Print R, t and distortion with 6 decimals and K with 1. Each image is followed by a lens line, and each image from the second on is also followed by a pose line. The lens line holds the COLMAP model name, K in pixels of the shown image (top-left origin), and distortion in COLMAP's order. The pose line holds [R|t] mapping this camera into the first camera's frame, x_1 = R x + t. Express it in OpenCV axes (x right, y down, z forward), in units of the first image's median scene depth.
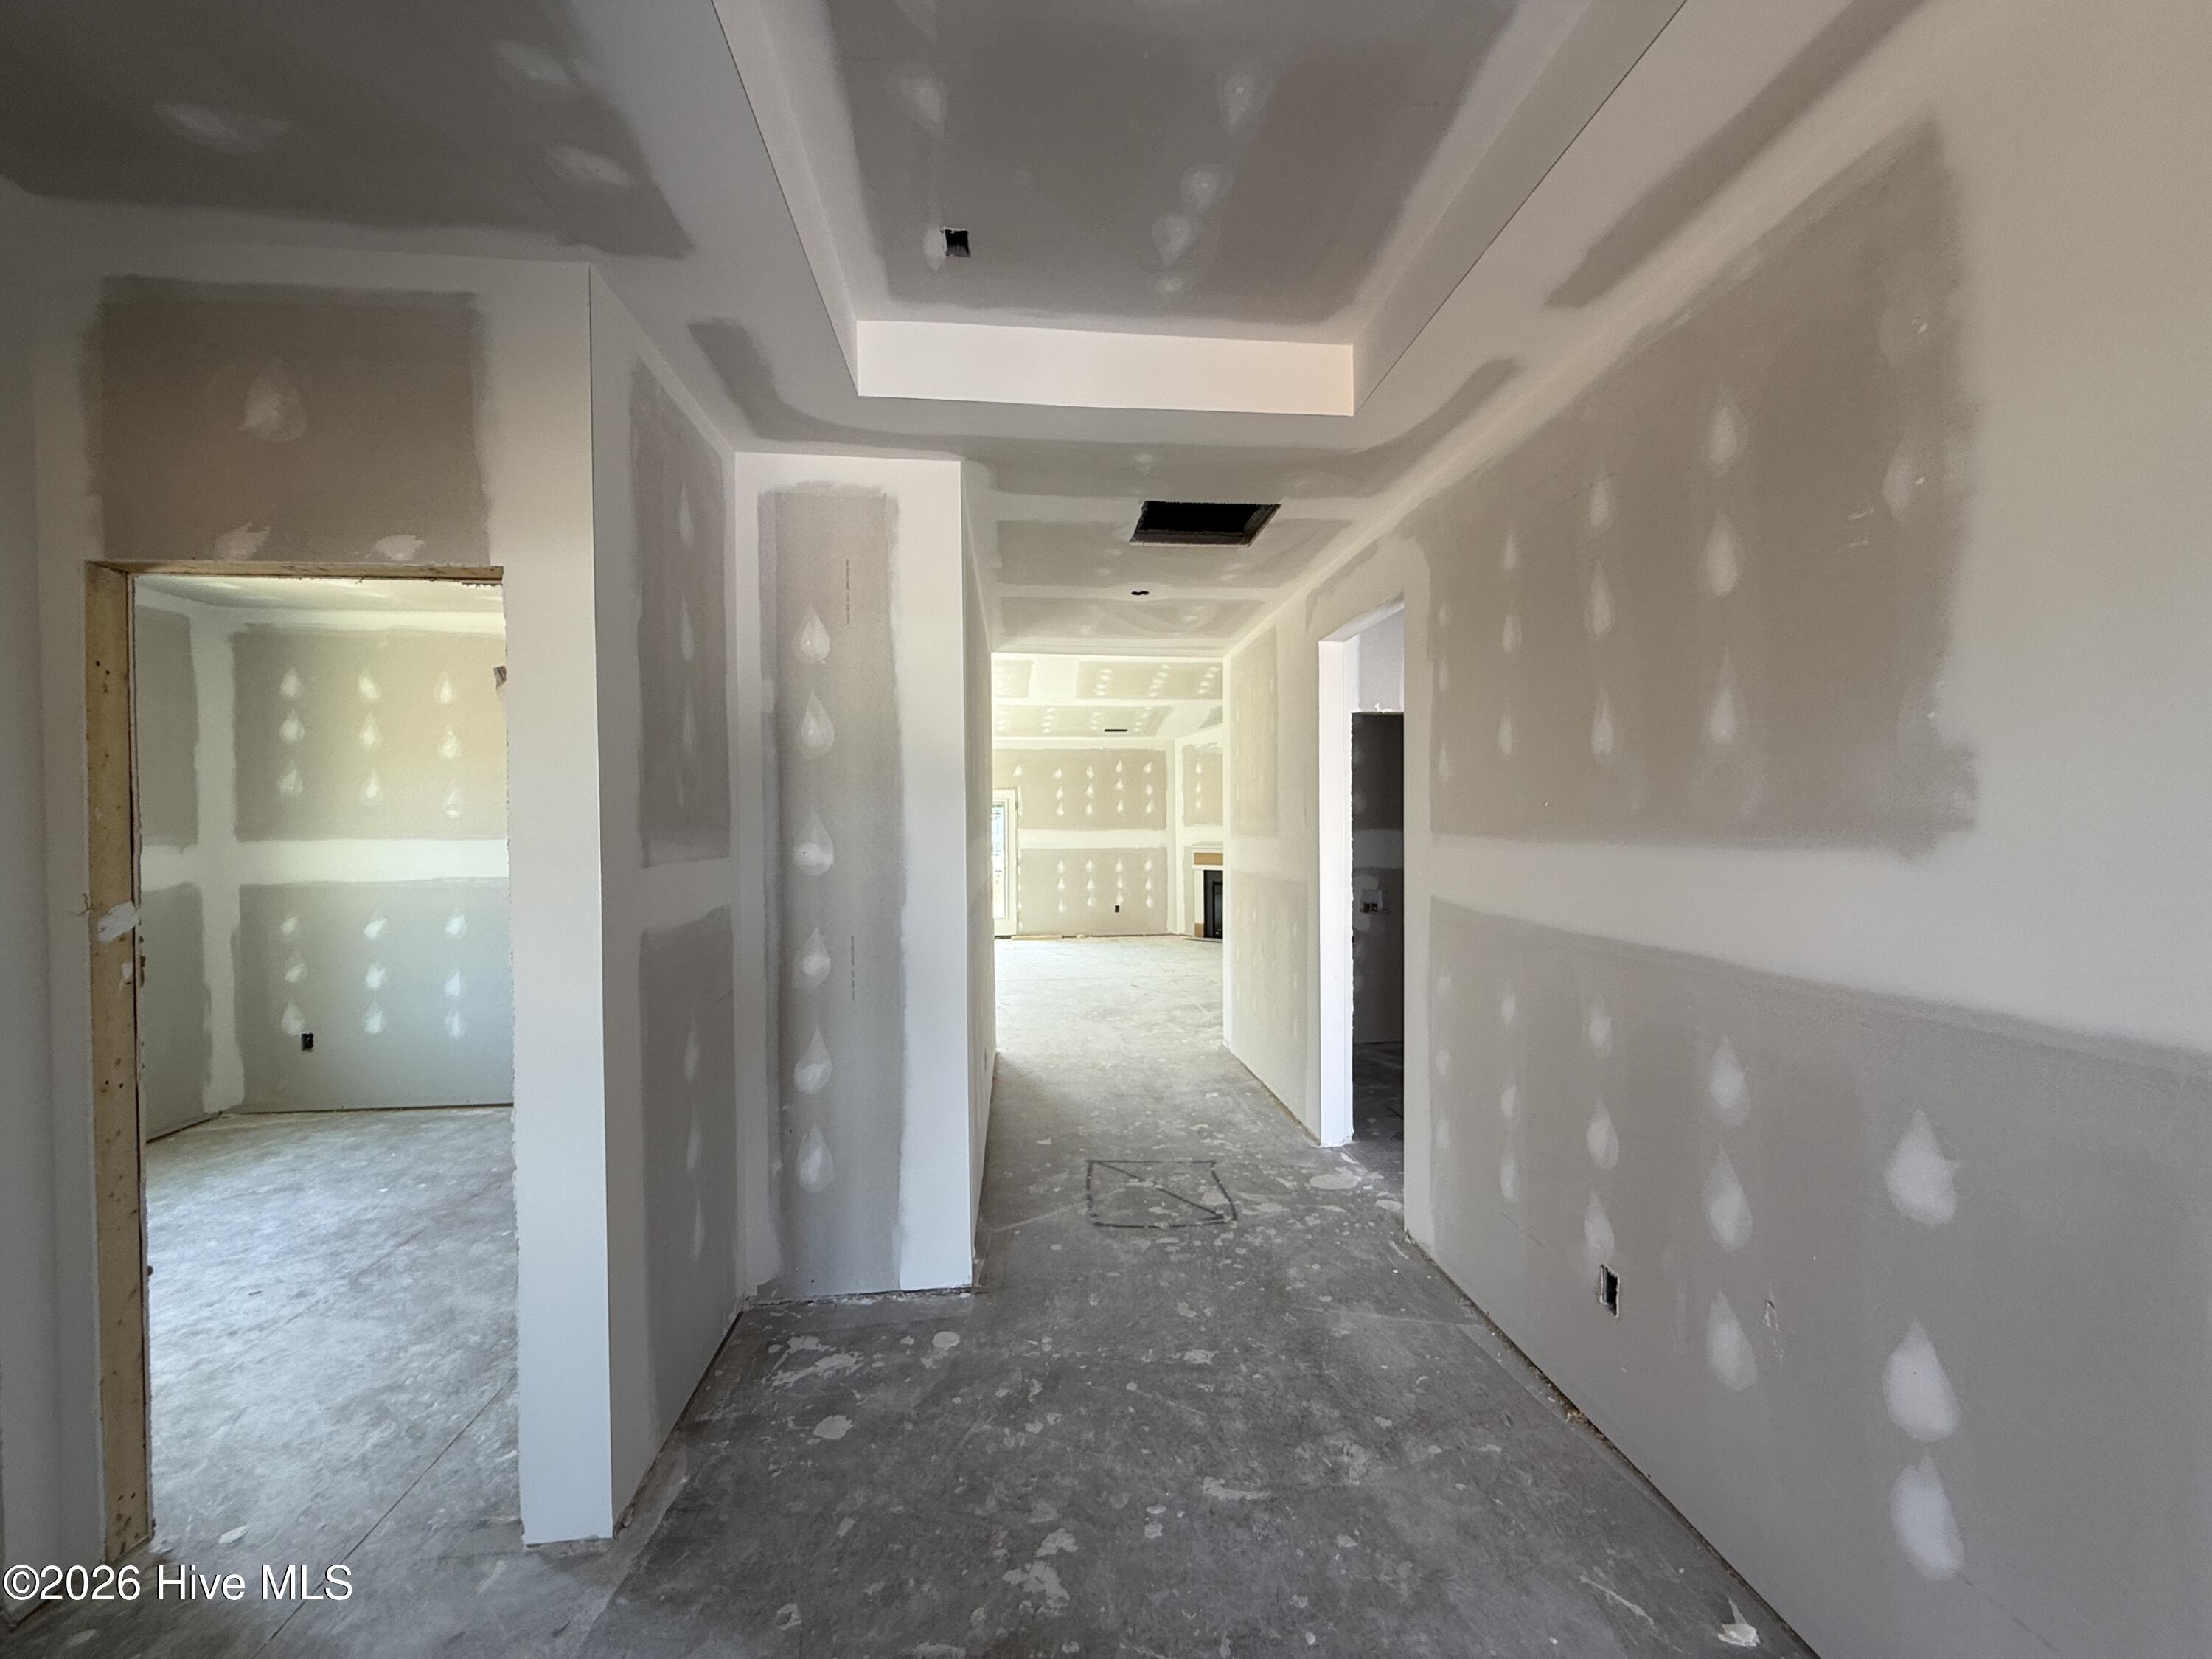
lens RADIAL K [[895.4, 0, 1114.4], [0, 895.4, 835.3], [0, 0, 1]] dist [0.000895, 0.000140]
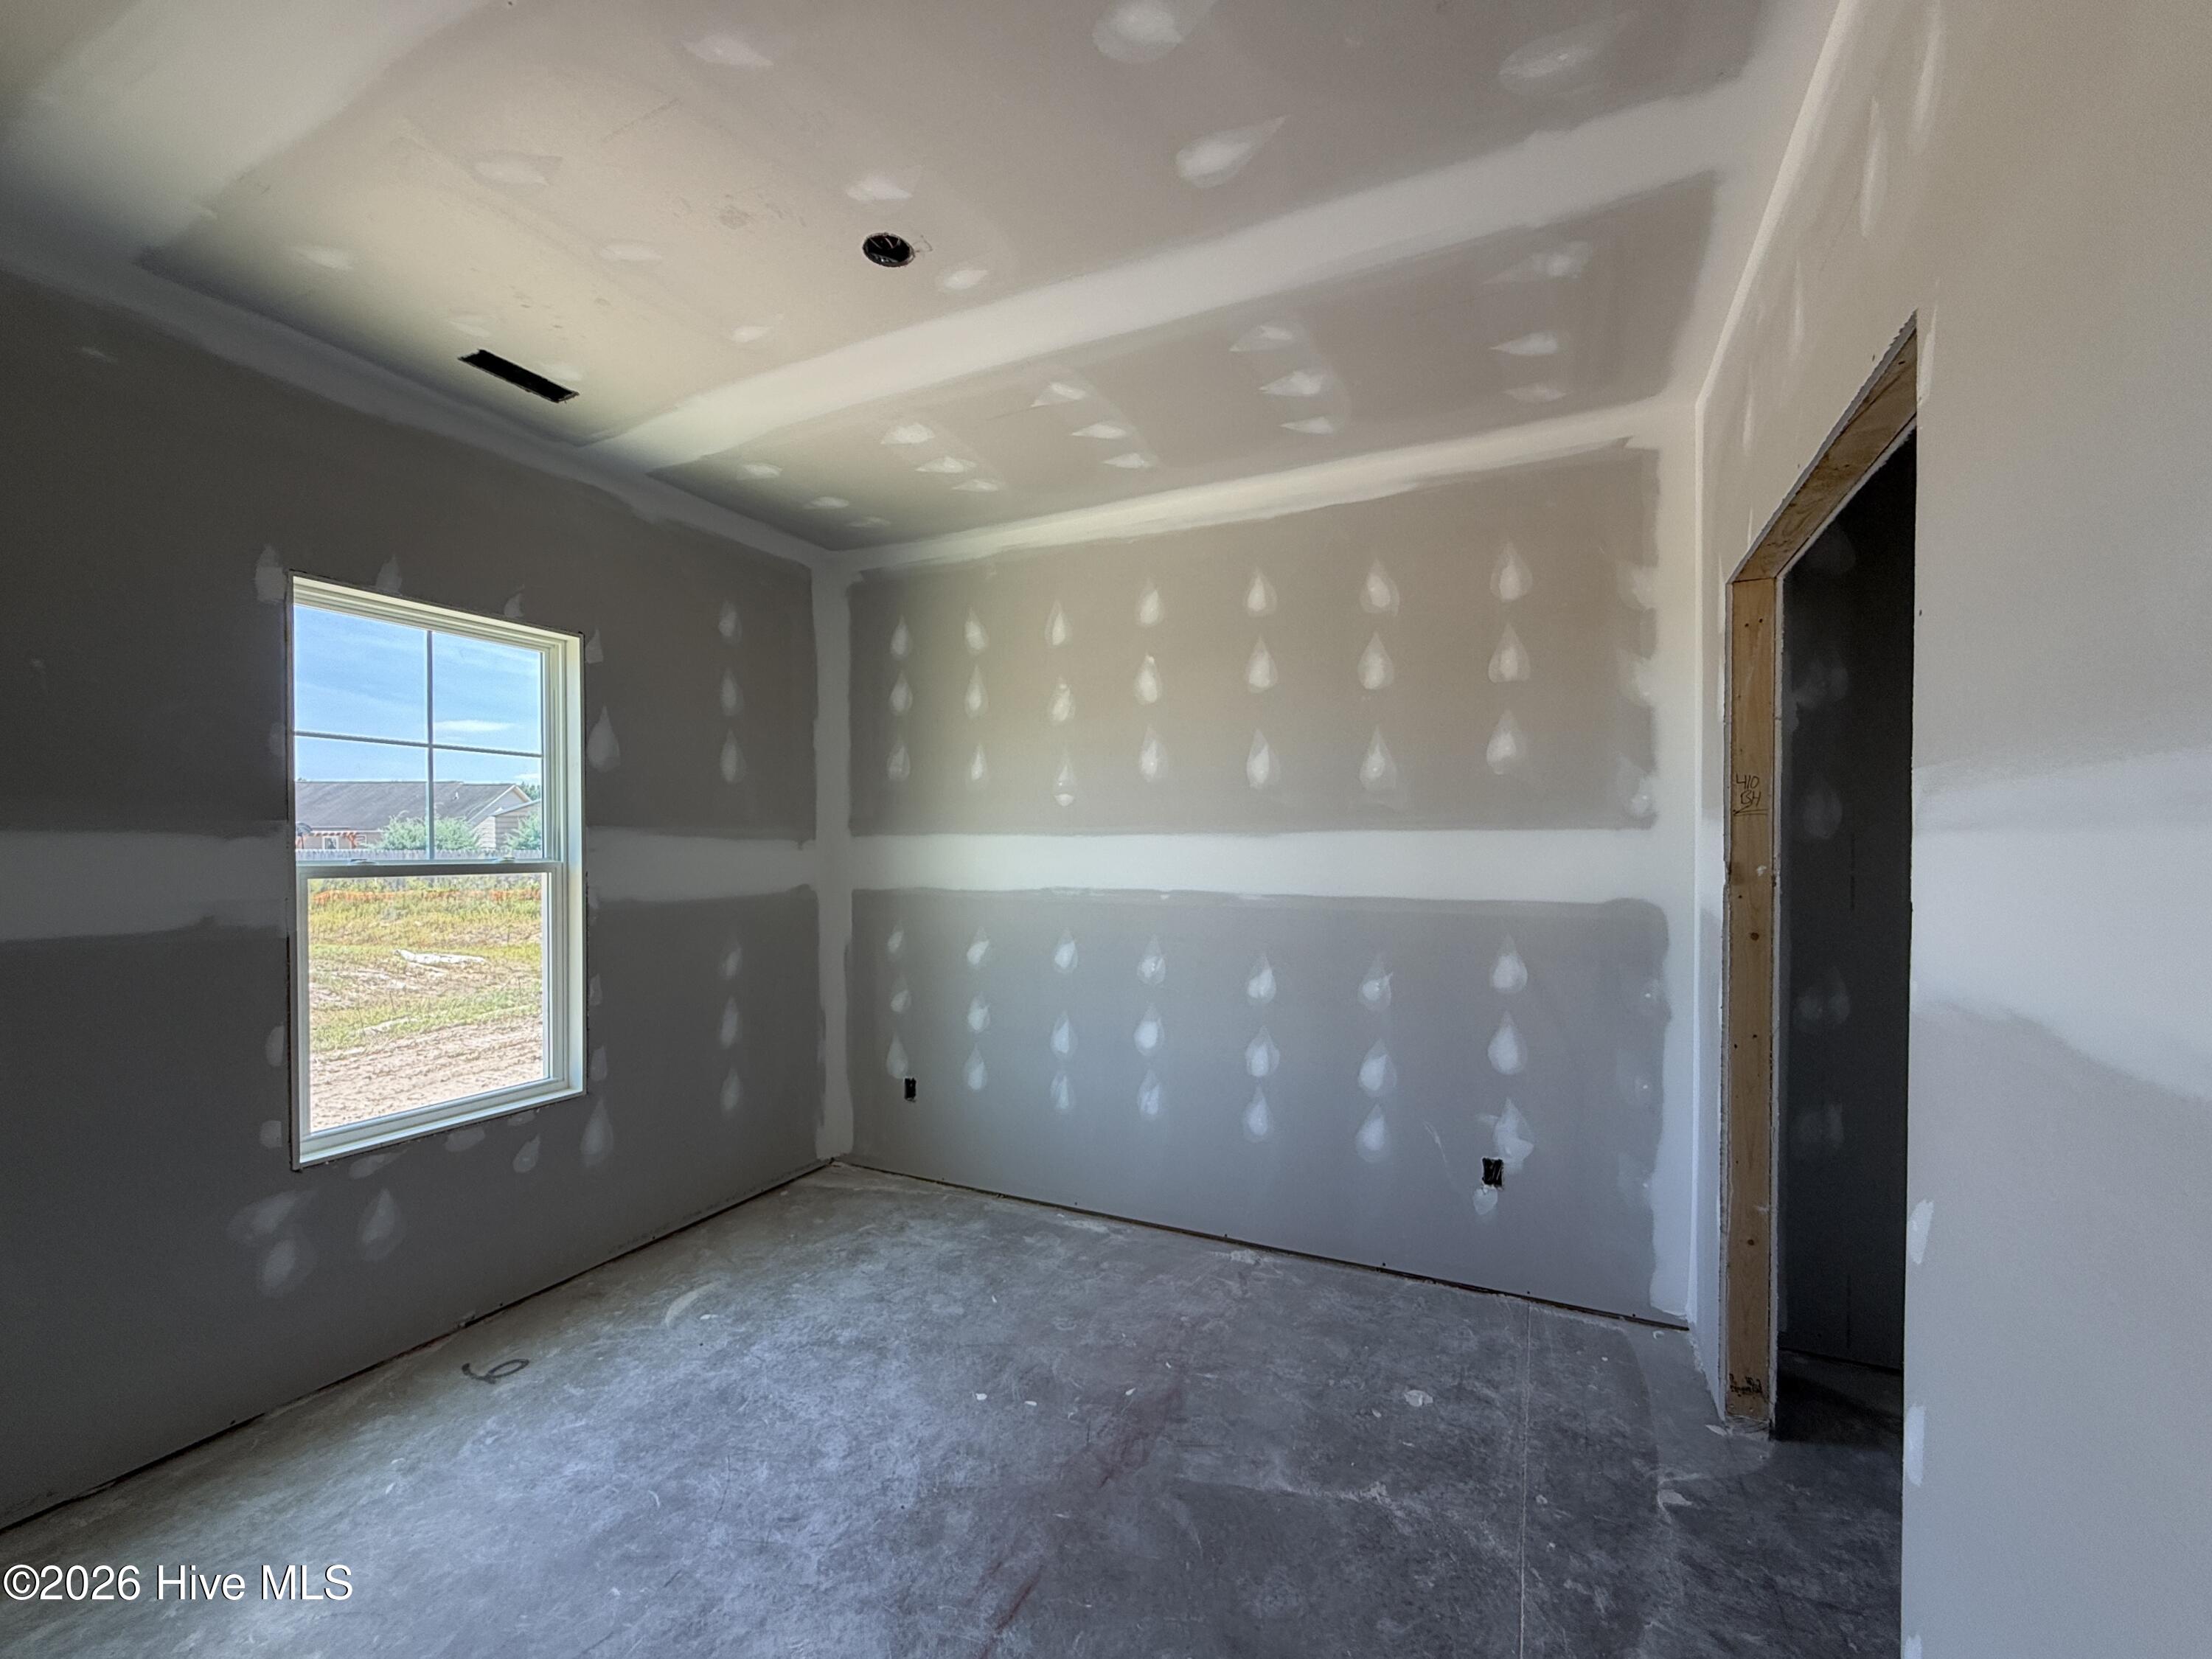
lens RADIAL K [[895.4, 0, 1104.6], [0, 895.4, 844.6], [0, 0, 1]] dist [0.000895, 0.000140]
pose [[0.849631, 0.005651, -0.527348, -0.344968], [-0.011823, 0.999895, -0.008333, 0.018728], [0.527246, 0.013315, 0.849609, 0.423616]]
